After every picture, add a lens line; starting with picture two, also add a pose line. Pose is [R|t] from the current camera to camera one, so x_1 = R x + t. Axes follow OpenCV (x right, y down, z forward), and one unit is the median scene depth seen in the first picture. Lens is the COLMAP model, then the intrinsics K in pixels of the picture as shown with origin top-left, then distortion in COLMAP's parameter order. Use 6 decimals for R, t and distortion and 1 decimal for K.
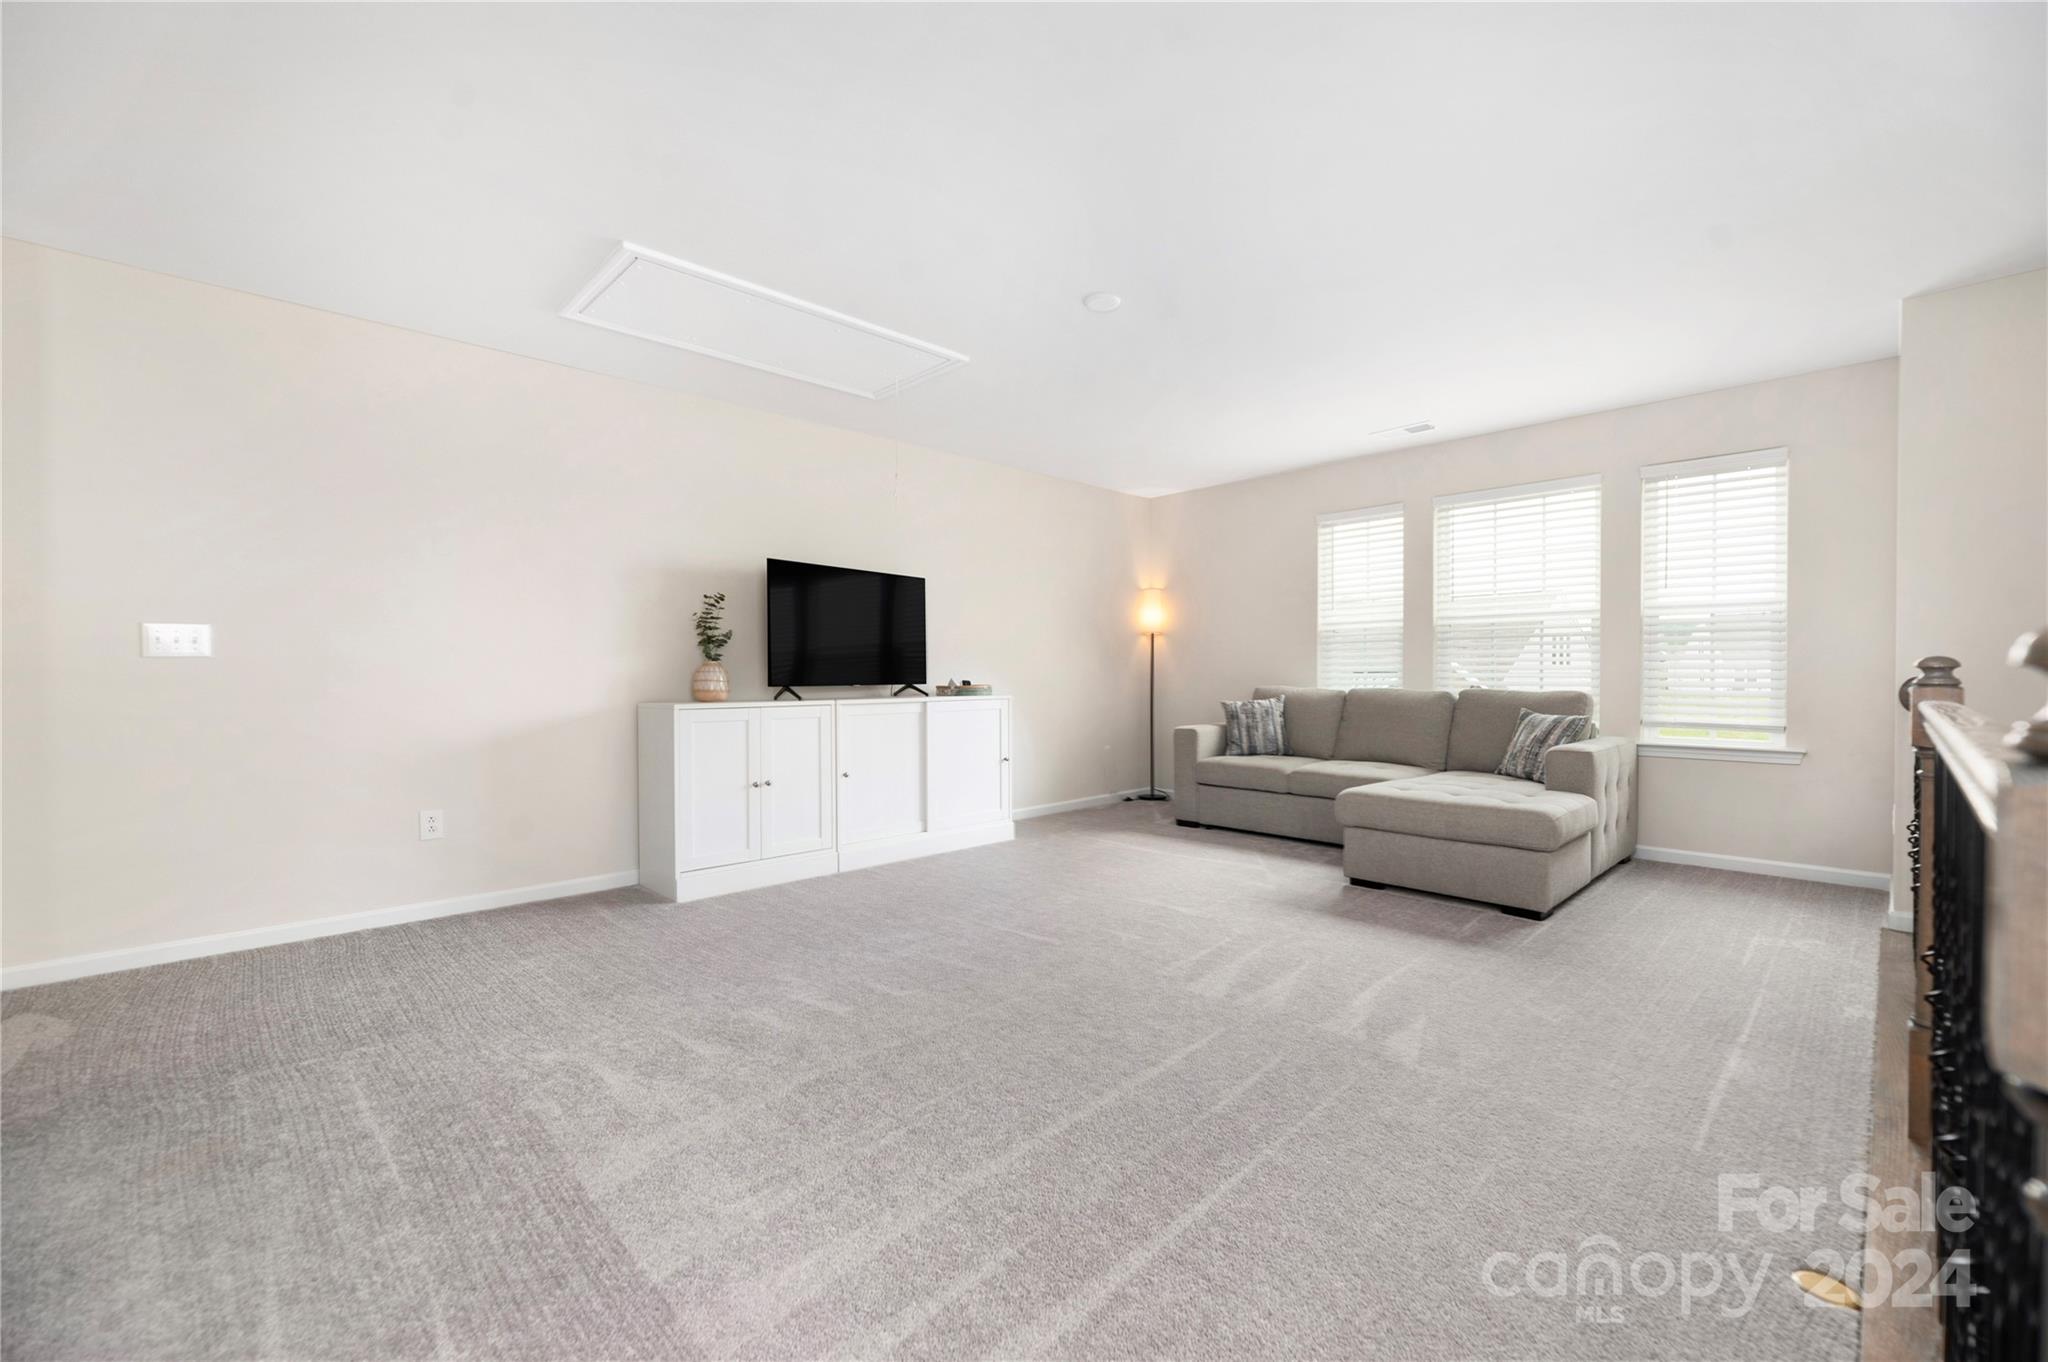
lens RADIAL K [[833.9, 0, 1024.0], [0, 833.9, 681.0], [0, 0, 1]] dist [0.000305, -0.000041]
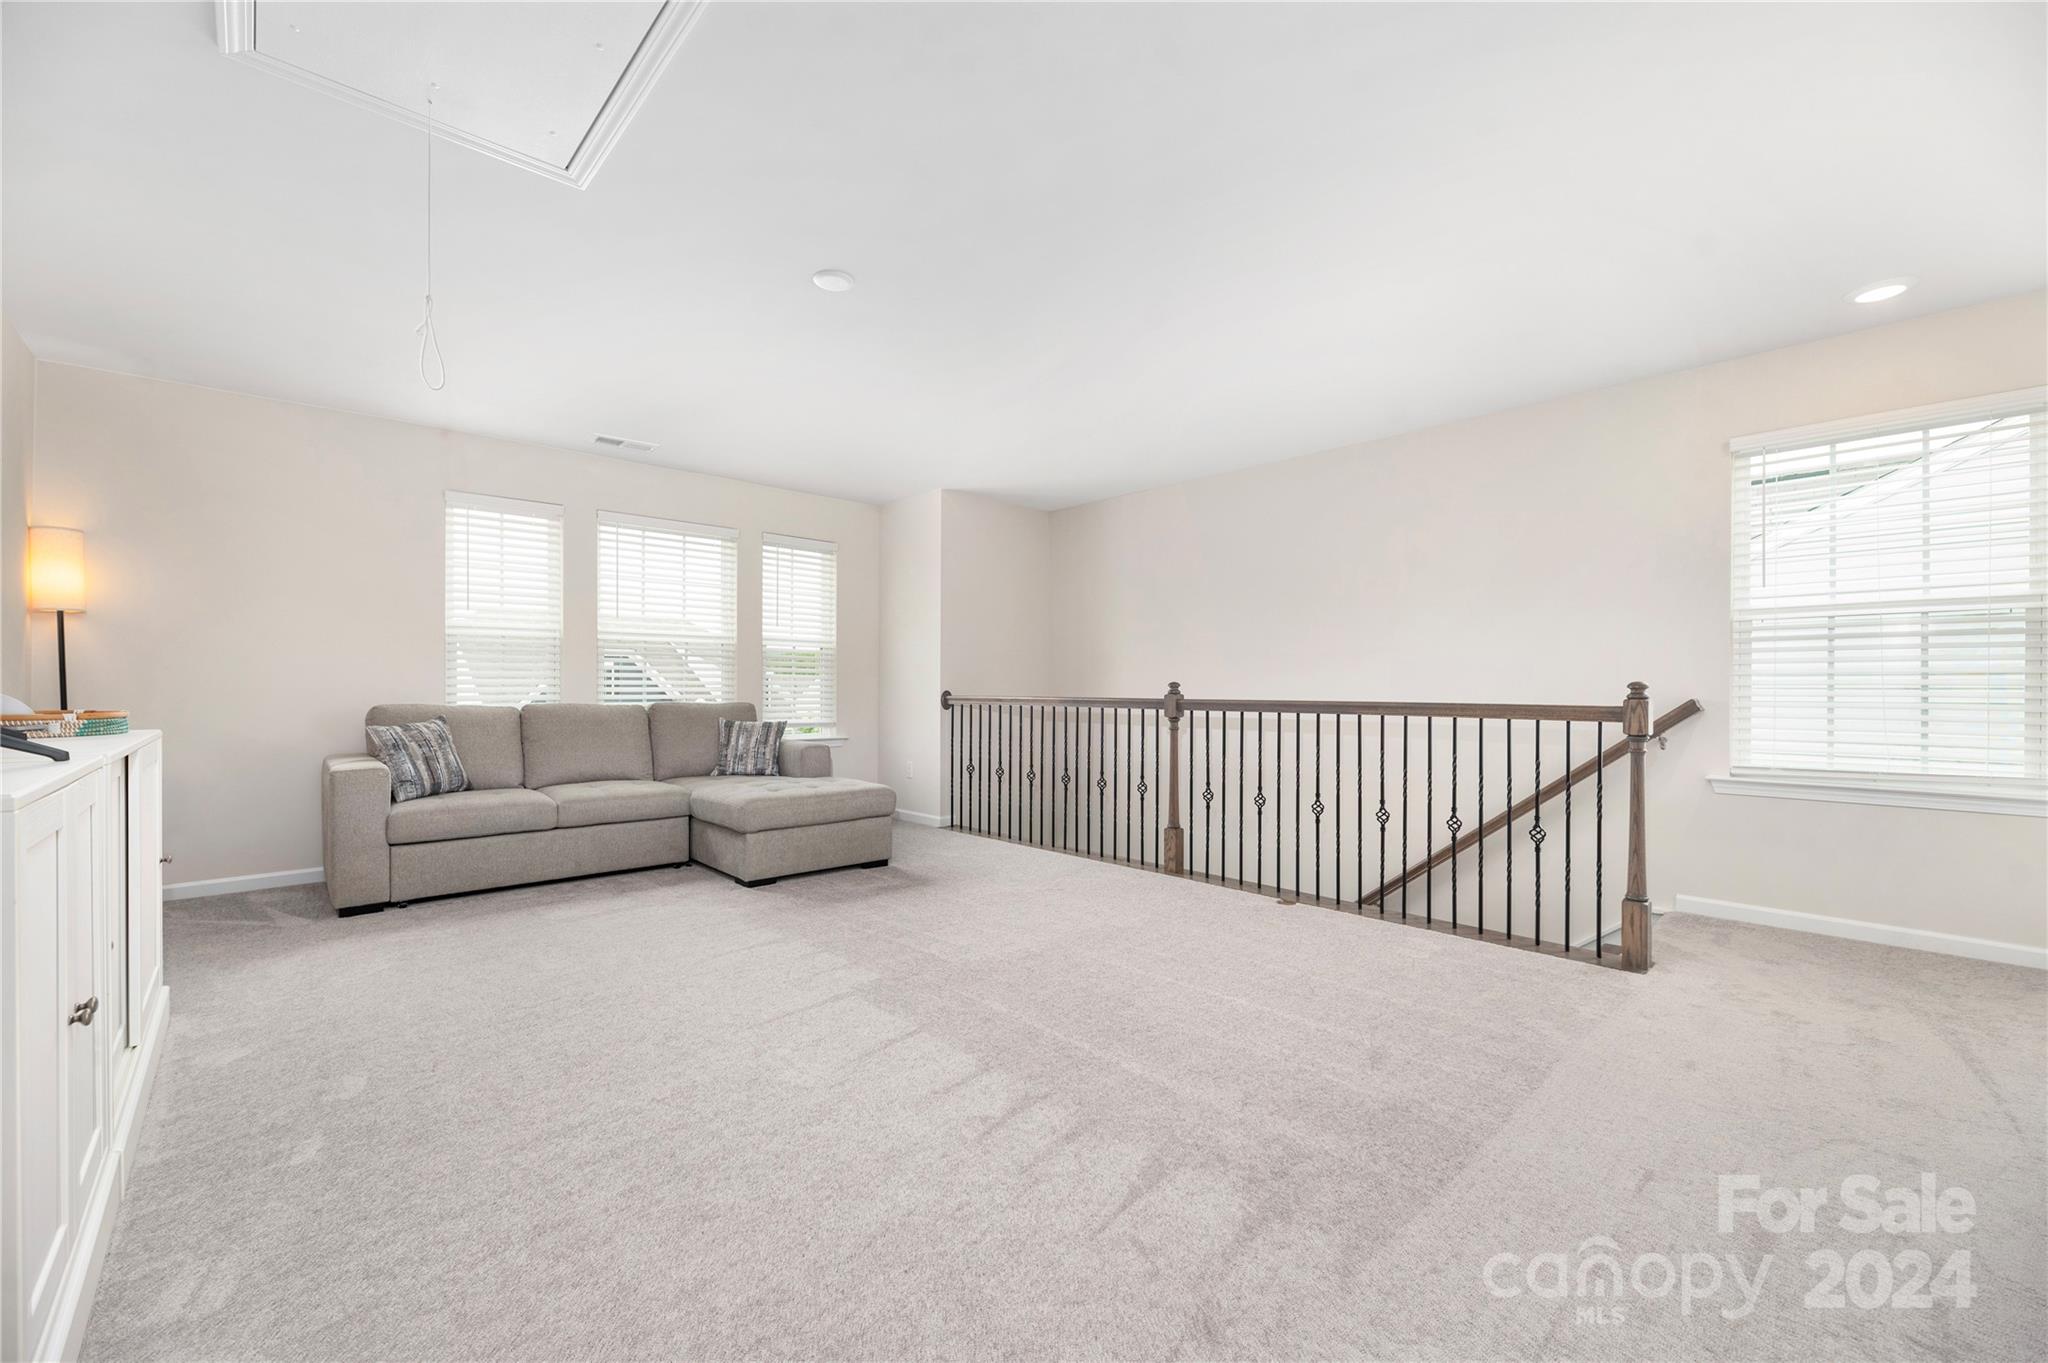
lens RADIAL K [[821.3, 0, 1024.0], [0, 821.3, 681.5], [0, 0, 1]] dist [0.000998, -0.000119]
pose [[0.030482, 0.011748, 0.999466, -0.451888], [0.007184, 0.999903, -0.011972, -0.000864], [-0.999509, 0.007545, 0.030395, 0.447198]]
